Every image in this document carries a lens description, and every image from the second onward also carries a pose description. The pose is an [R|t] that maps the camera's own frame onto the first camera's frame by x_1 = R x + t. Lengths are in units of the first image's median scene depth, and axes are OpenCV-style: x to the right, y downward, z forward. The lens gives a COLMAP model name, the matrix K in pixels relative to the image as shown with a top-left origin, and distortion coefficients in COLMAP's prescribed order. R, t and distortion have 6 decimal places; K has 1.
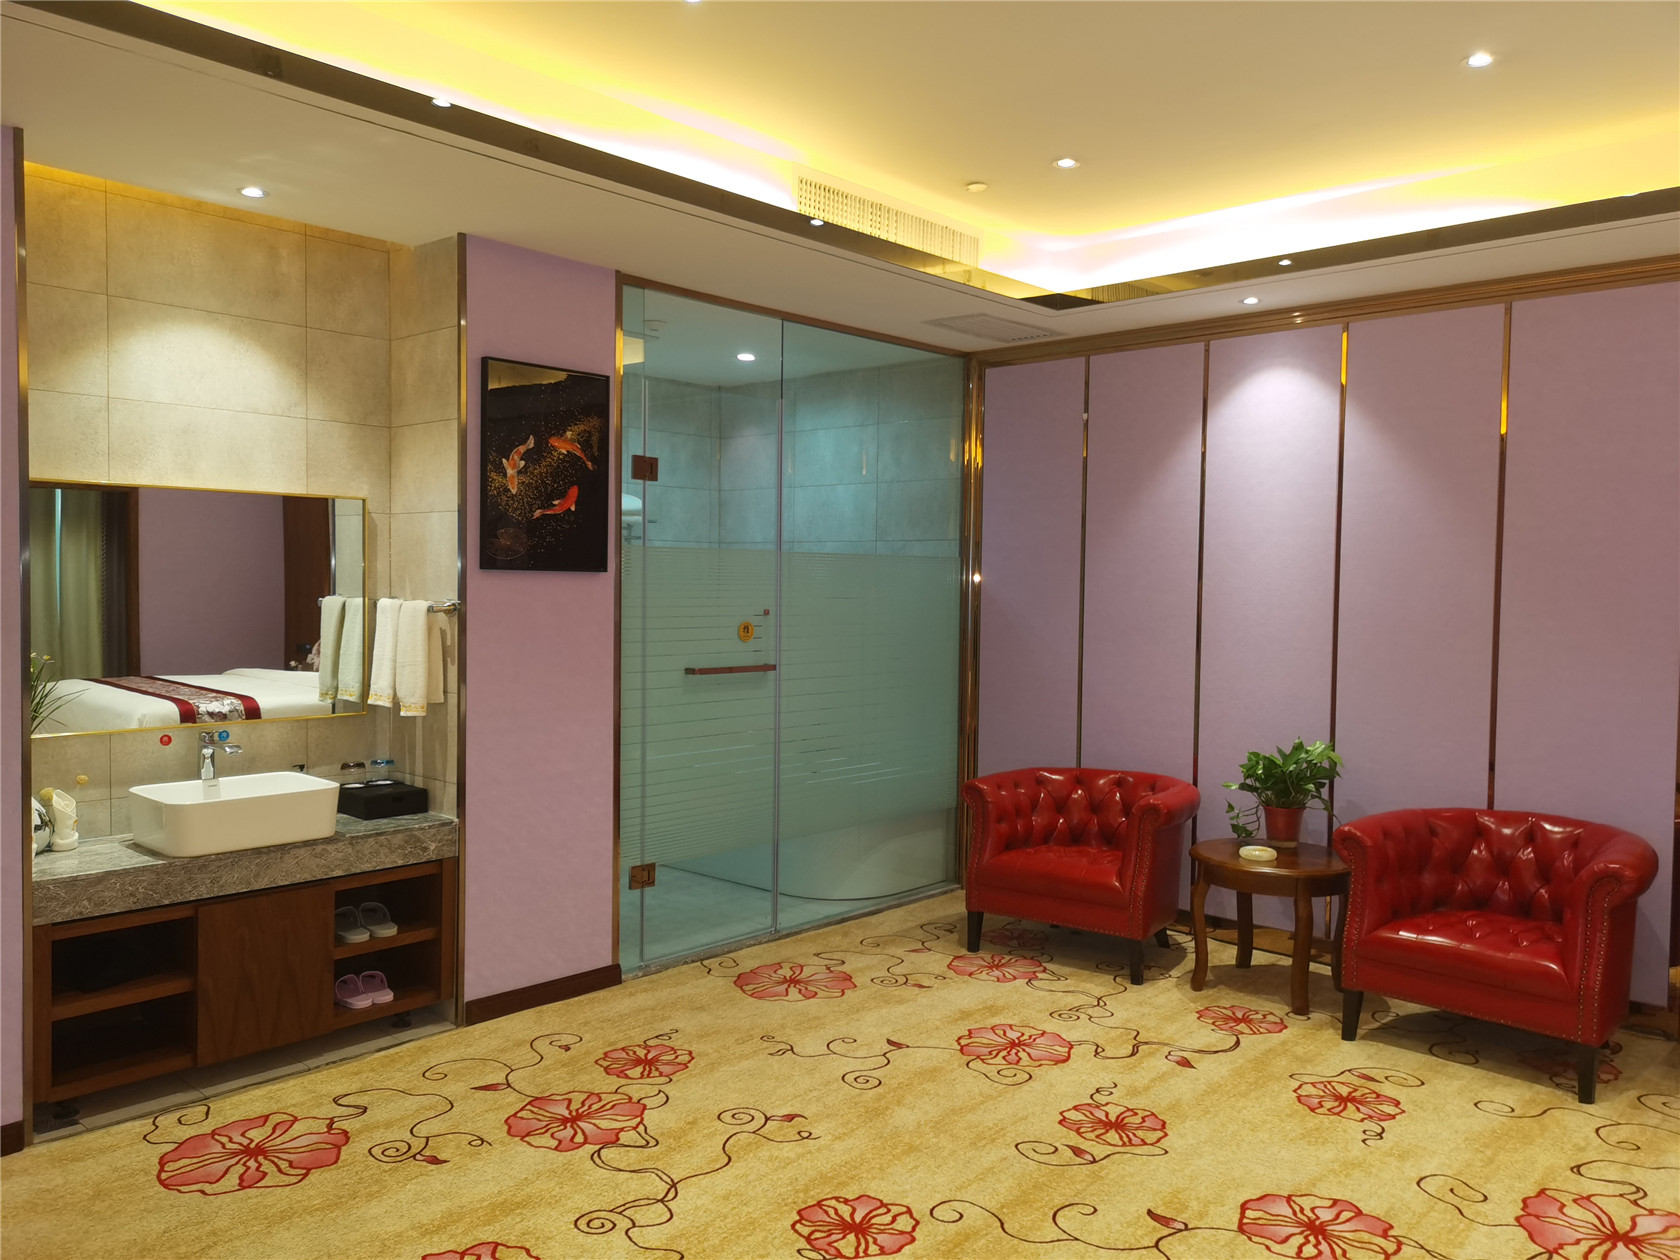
lens RADIAL K [[1297.1, 0, 835.1], [0, 1297.1, 614.8], [0, 0, 1]] dist [0.039854, -0.006796]
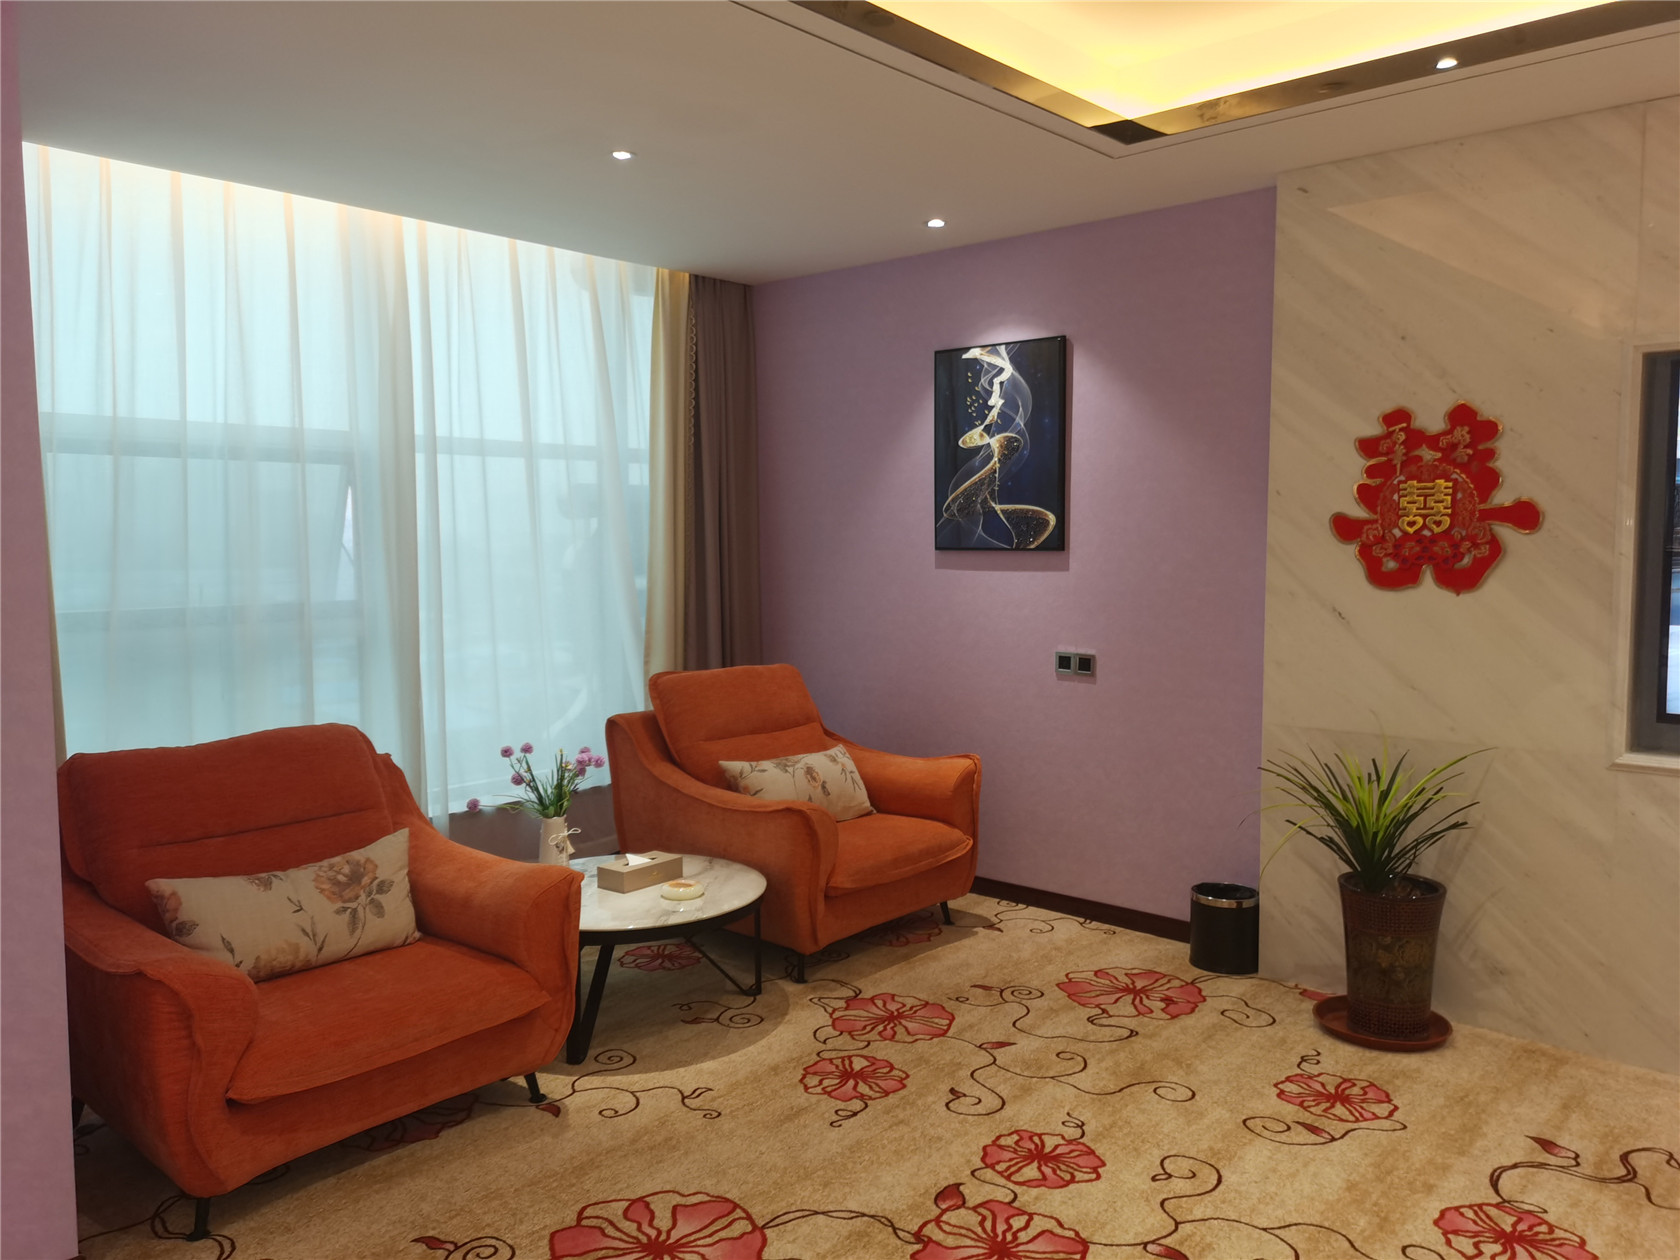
lens RADIAL K [[1297.1, 0, 844.3], [0, 1297.1, 624.2], [0, 0, 1]] dist [0.039854, -0.006796]
pose [[-0.999554, -0.010817, -0.027849, -0.120372], [-0.013780, 0.994000, 0.108513, -0.060106], [0.026508, 0.108848, -0.993705, 1.988721]]
